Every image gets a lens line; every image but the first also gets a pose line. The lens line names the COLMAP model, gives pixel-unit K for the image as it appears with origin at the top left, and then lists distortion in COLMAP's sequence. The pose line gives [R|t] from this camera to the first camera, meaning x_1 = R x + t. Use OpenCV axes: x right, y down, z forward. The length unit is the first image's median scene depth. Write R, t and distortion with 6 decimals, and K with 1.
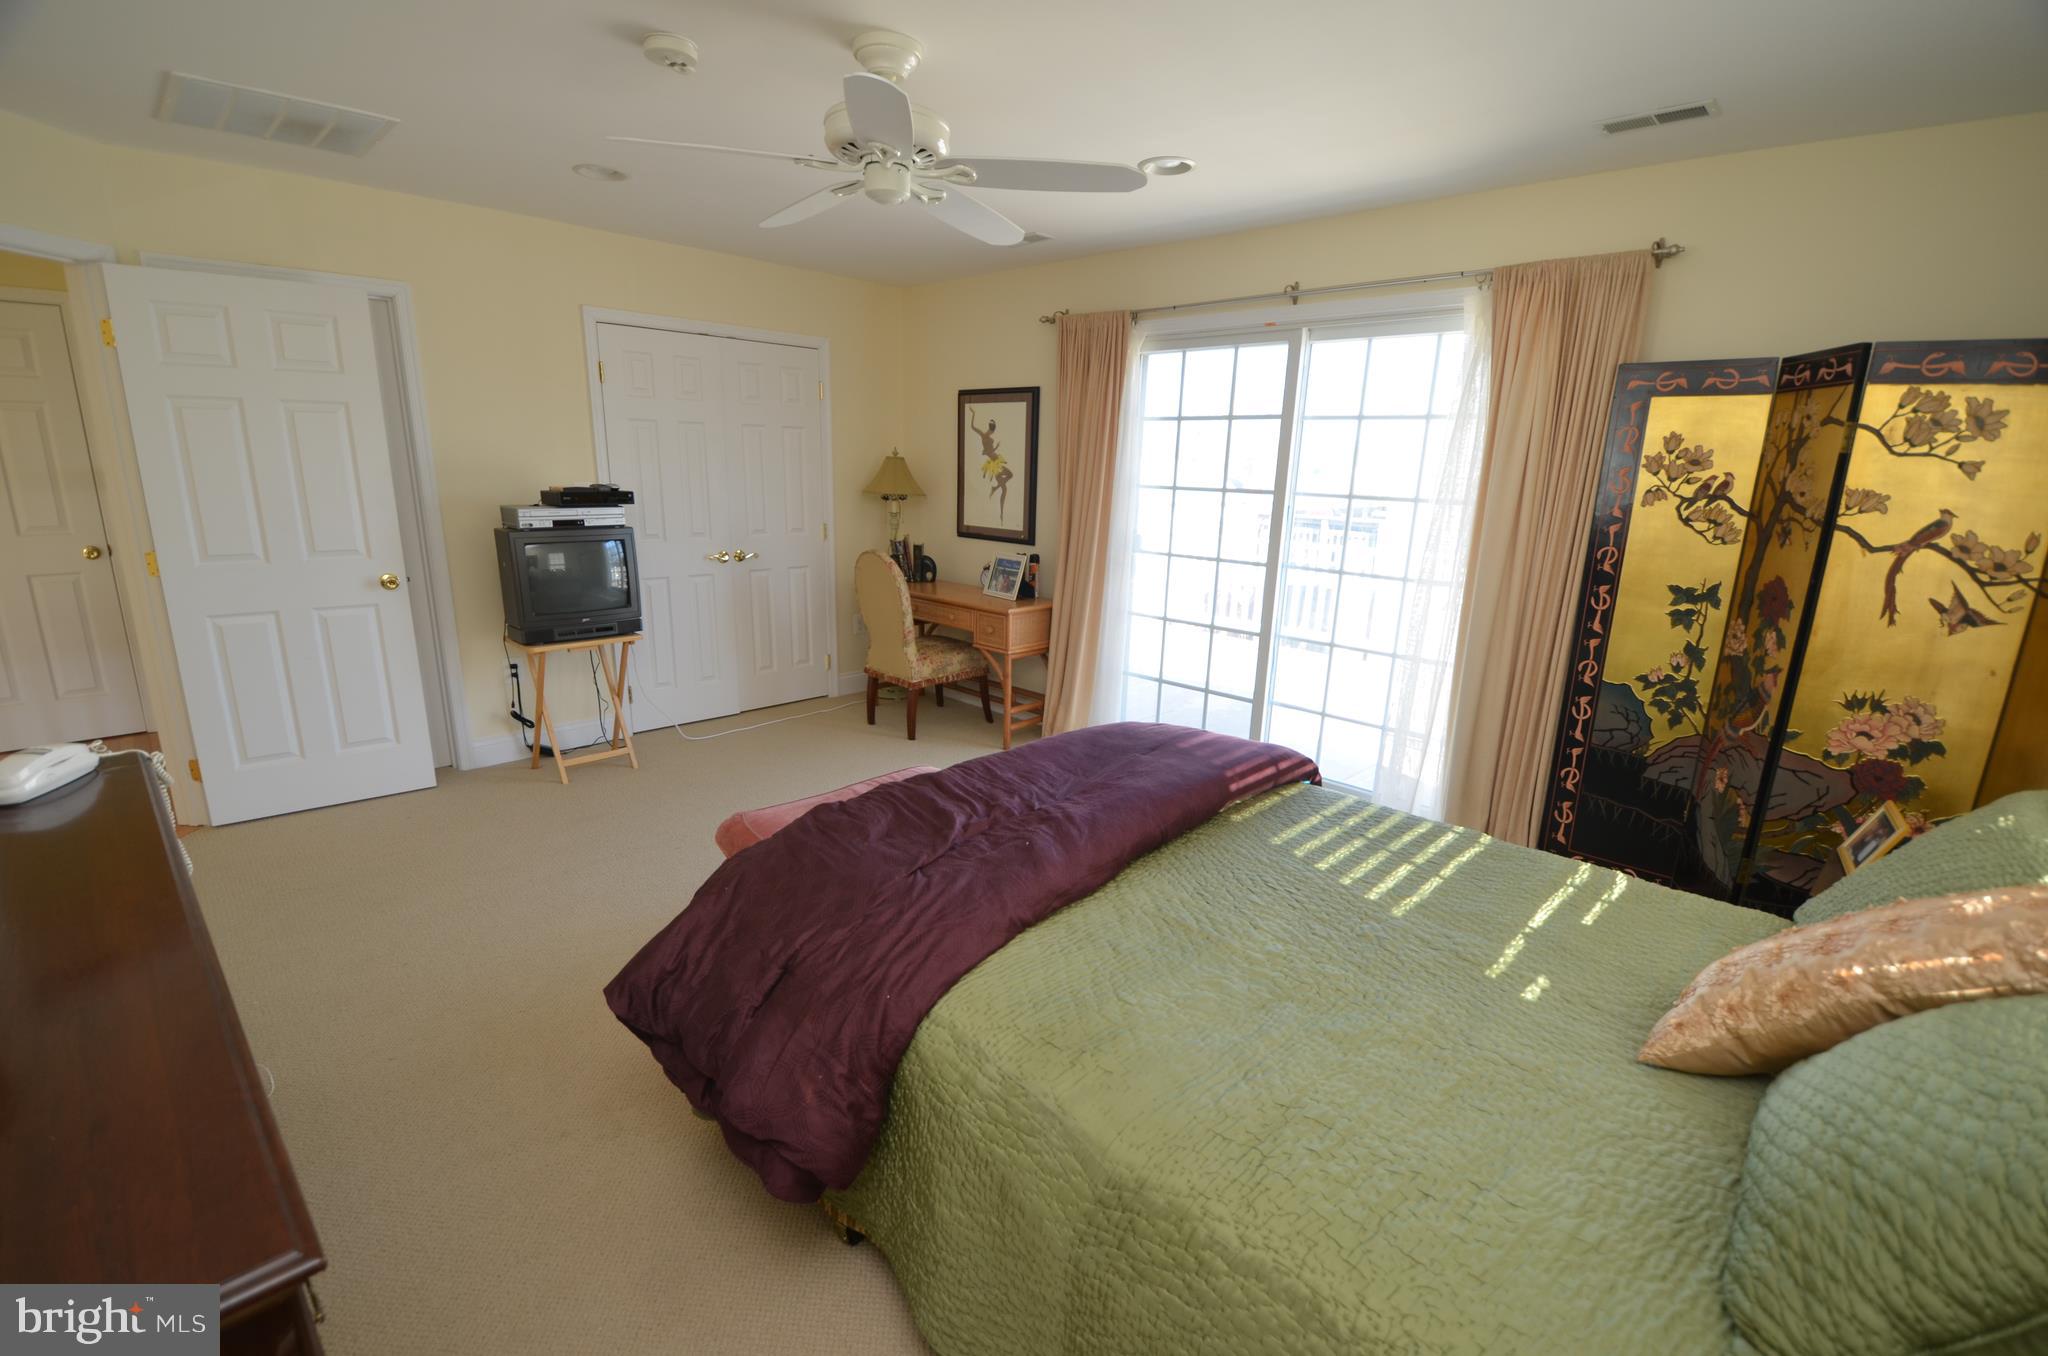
lens RADIAL K [[895.1, 0, 1020.0], [0, 895.1, 701.1], [0, 0, 1]] dist [0.022943, -0.025292]
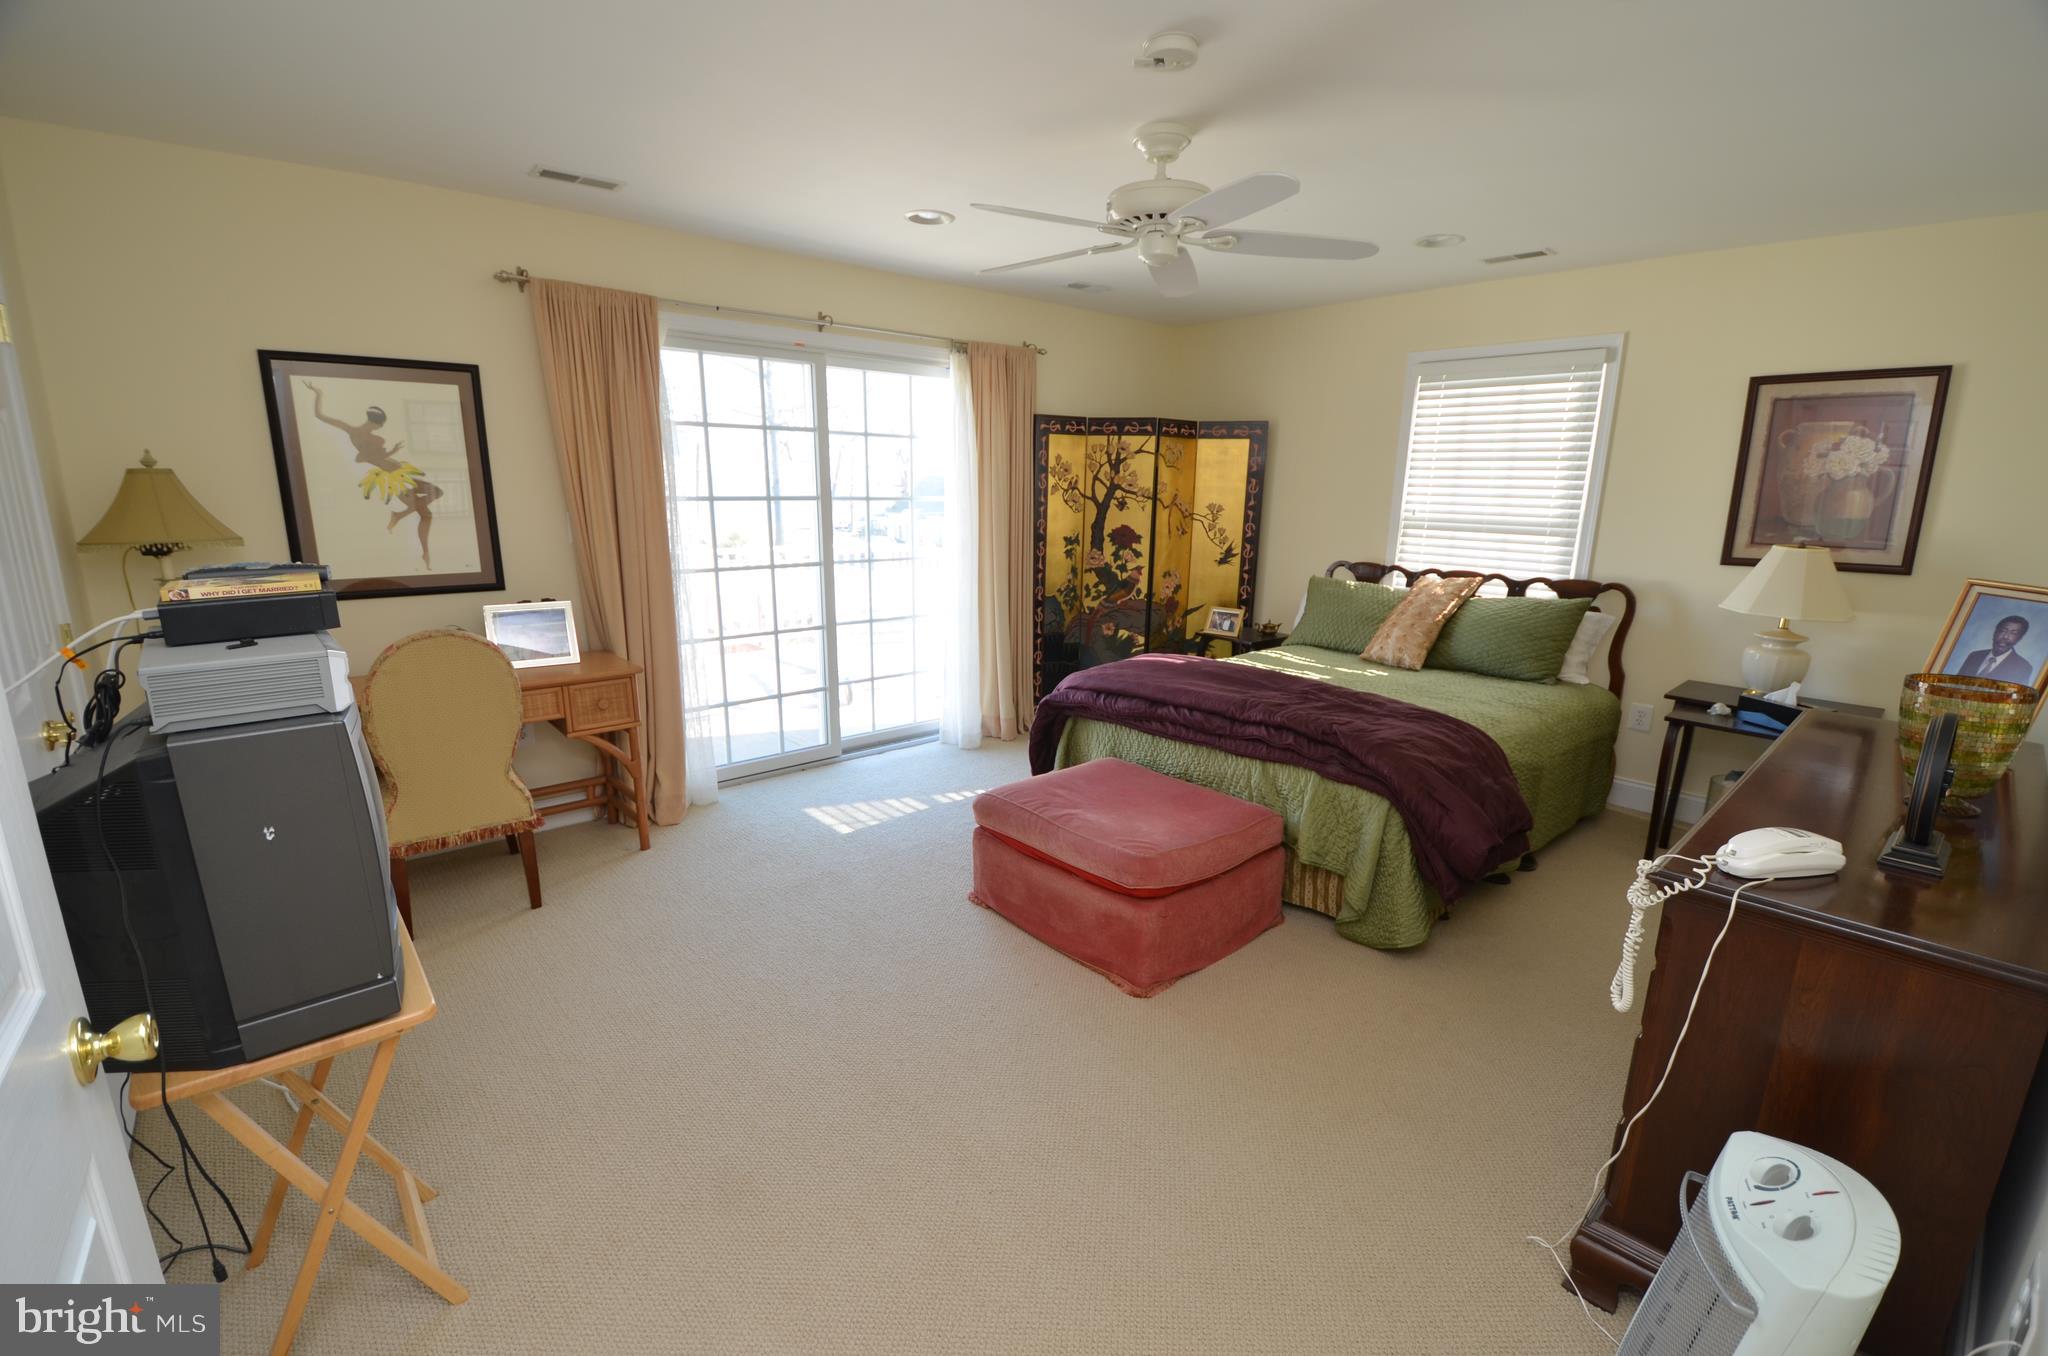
lens RADIAL K [[895.1, 0, 1020.0], [0, 895.1, 701.1], [0, 0, 1]] dist [0.022943, -0.025292]
pose [[0.074106, -0.267310, 0.960757, -1.051656], [0.247639, 0.938162, 0.241922, -0.257906], [-0.966014, 0.219993, 0.135720, 0.841007]]
